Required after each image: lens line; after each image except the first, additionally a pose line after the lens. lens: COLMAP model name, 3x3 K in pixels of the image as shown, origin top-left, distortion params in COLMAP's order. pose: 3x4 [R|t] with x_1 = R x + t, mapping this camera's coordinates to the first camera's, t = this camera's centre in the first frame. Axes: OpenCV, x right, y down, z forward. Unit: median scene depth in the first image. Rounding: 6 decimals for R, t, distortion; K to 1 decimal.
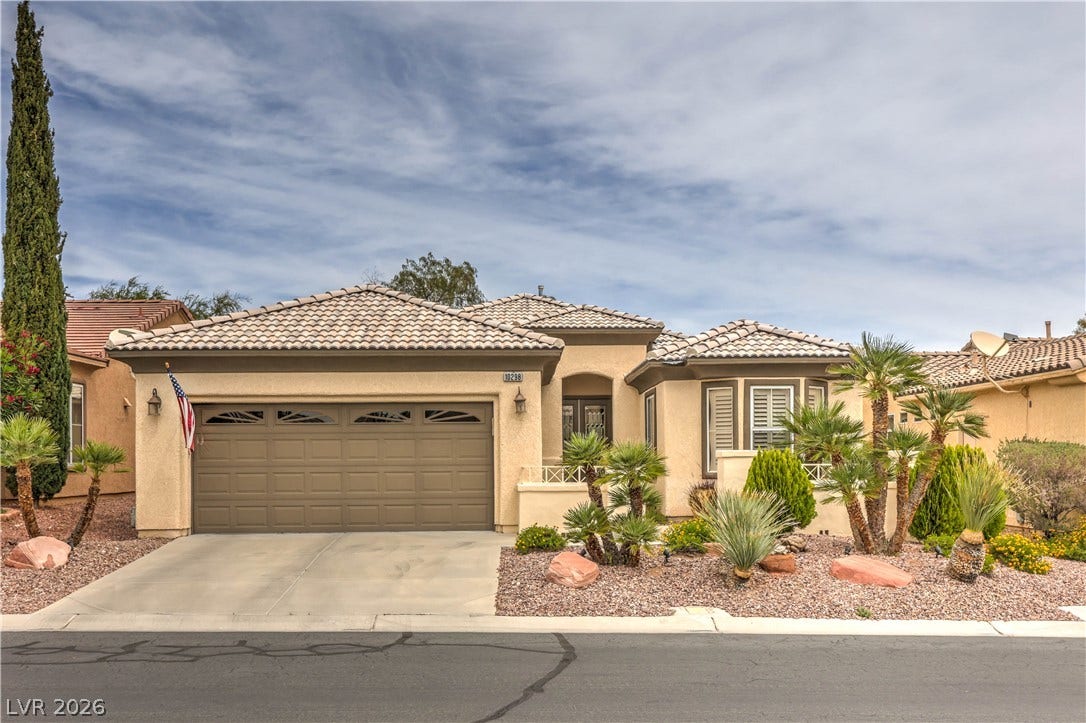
lens RADIAL K [[1240.4, 0, 498.9], [0, 1240.4, 404.3], [0, 0, 1]] dist [0.067047, -0.024962]
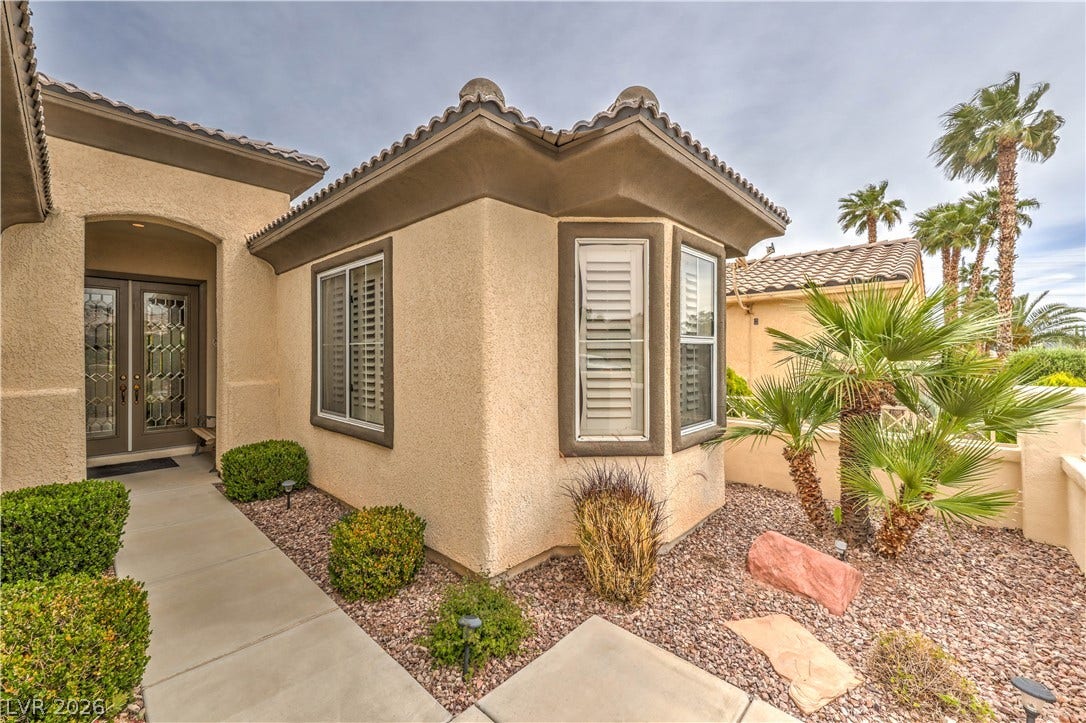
lens RADIAL K [[438.3, 0, 528.7], [0, 438.3, 350.8], [0, 0, 1]] dist [0.033125, 0.000072]
pose [[0.681168, 0.004056, 0.732116, 0.005399], [-0.034965, 0.999024, 0.026996, 0.002375], [-0.731292, -0.043987, 0.680644, 0.101972]]
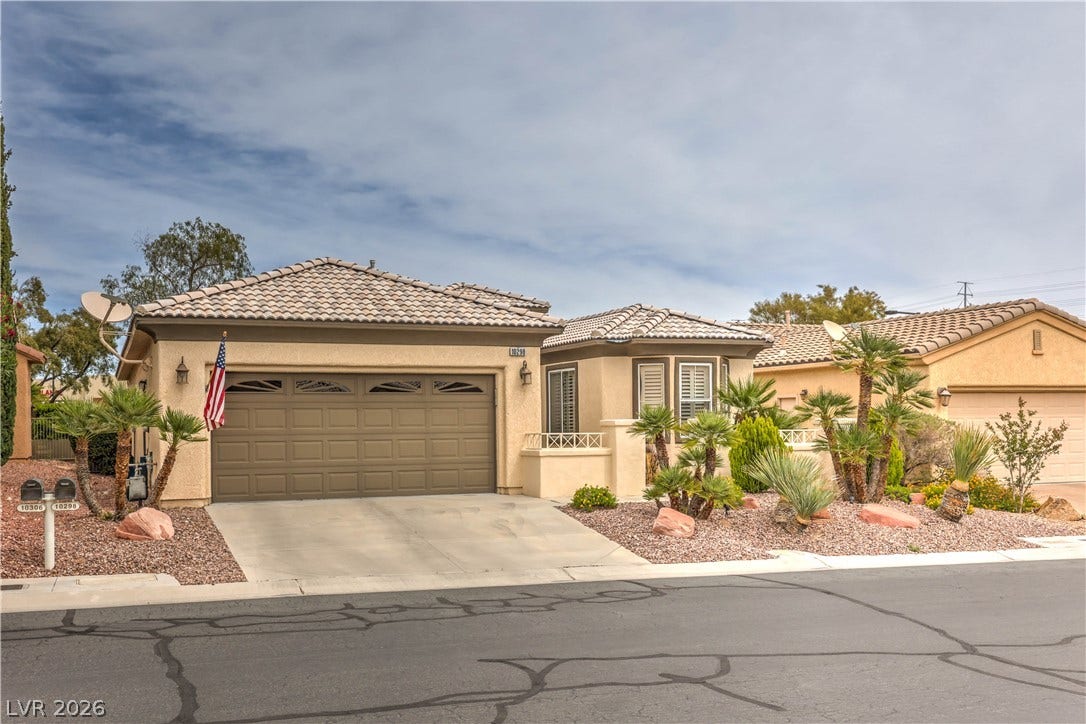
lens RADIAL K [[1240.4, 0, 498.9], [0, 1240.4, 404.8], [0, 0, 1]] dist [0.067047, -0.024962]
pose [[0.930540, 0.003630, 0.366171, -0.041212], [-0.013699, 0.999596, 0.024903, -0.000239], [-0.365933, -0.028189, 0.930214, -0.001107]]
